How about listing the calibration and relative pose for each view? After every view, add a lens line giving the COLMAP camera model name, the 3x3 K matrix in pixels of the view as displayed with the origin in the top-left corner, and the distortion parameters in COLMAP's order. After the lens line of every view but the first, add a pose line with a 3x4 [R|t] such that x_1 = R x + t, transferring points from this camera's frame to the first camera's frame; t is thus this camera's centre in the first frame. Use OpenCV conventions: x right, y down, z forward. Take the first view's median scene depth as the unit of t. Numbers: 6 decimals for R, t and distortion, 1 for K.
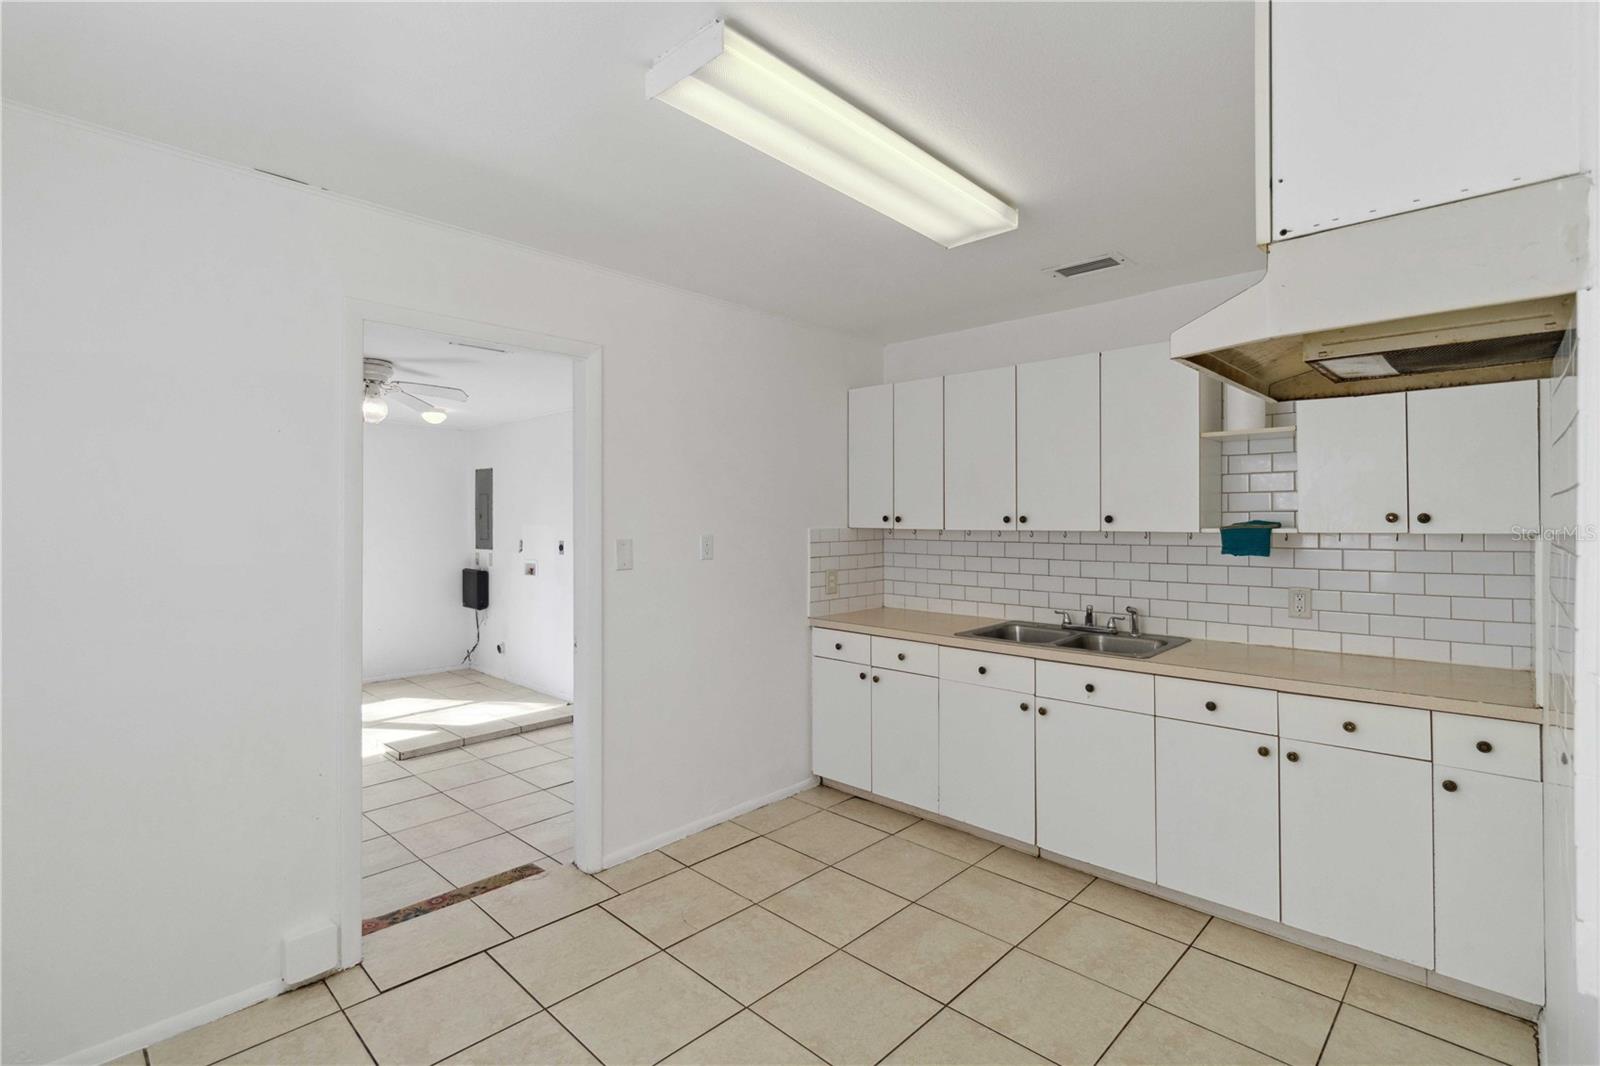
lens RADIAL K [[747.4, 0, 803.5], [0, 747.4, 519.8], [0, 0, 1]] dist [-0.001342, 0.000174]
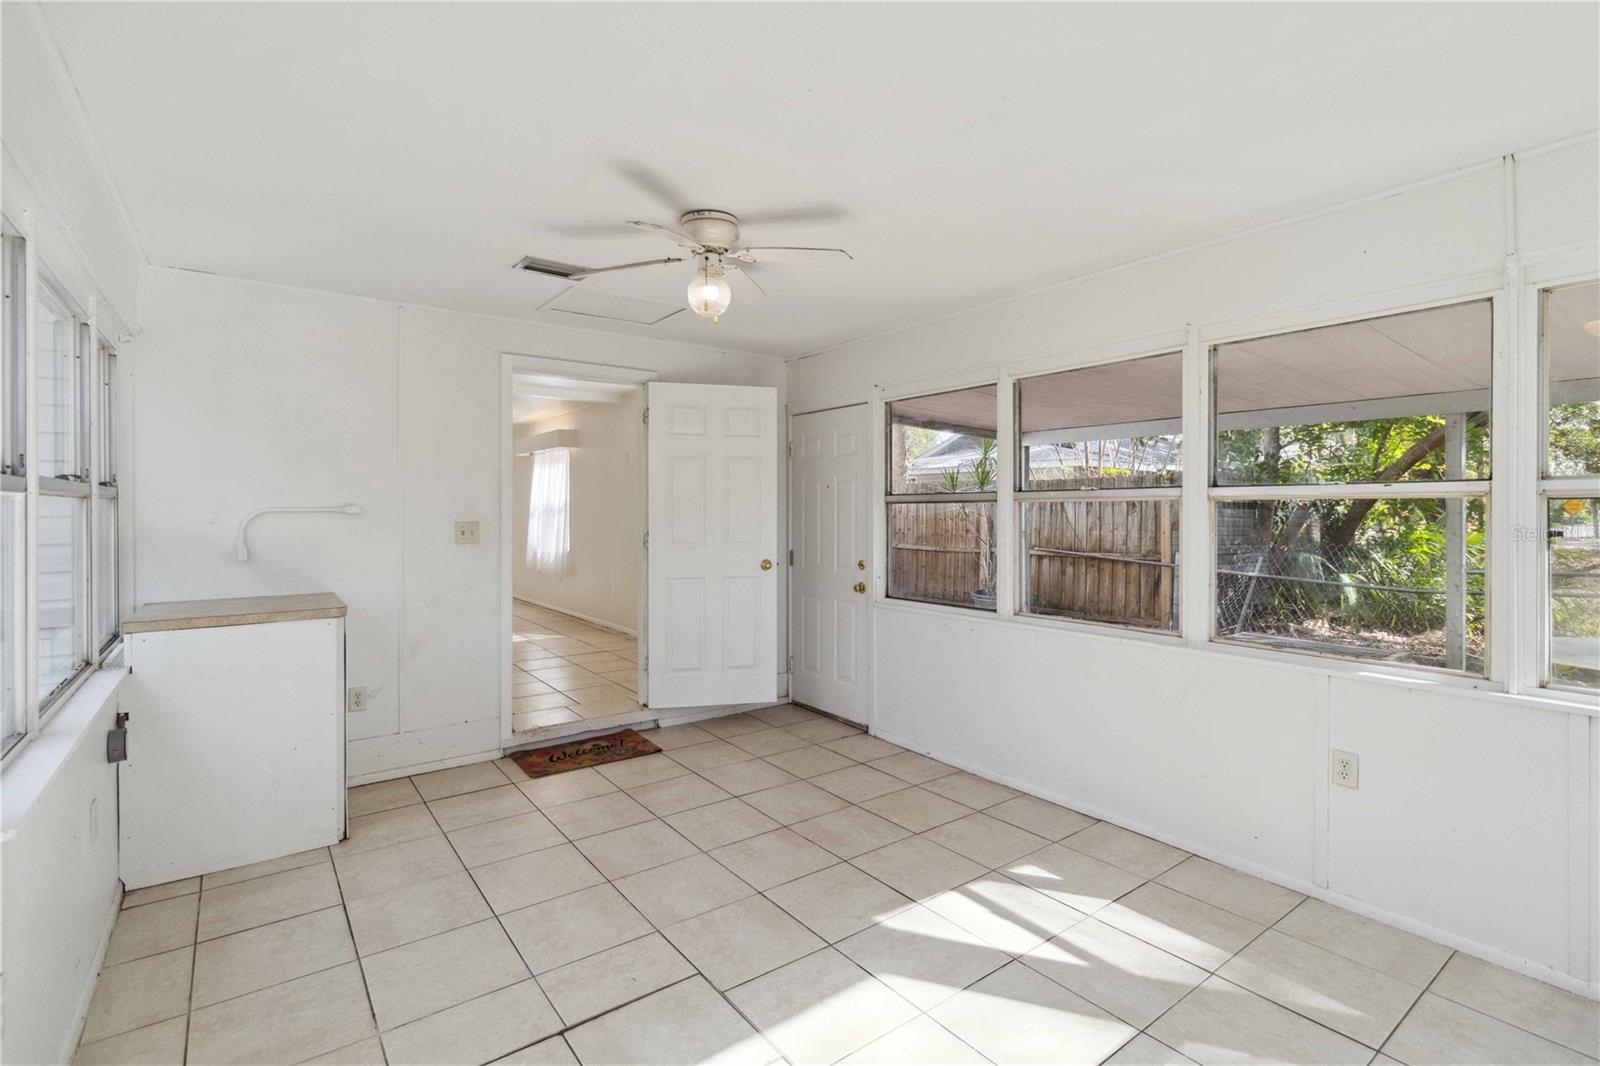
lens RADIAL K [[747.4, 0, 794.8], [0, 747.4, 511.3], [0, 0, 1]] dist [-0.001342, 0.000174]
pose [[-0.984376, 0.001454, 0.176073, -0.968511], [0.002318, 0.999986, 0.004703, 0.046763], [-0.176064, 0.005037, -0.984366, 2.053817]]
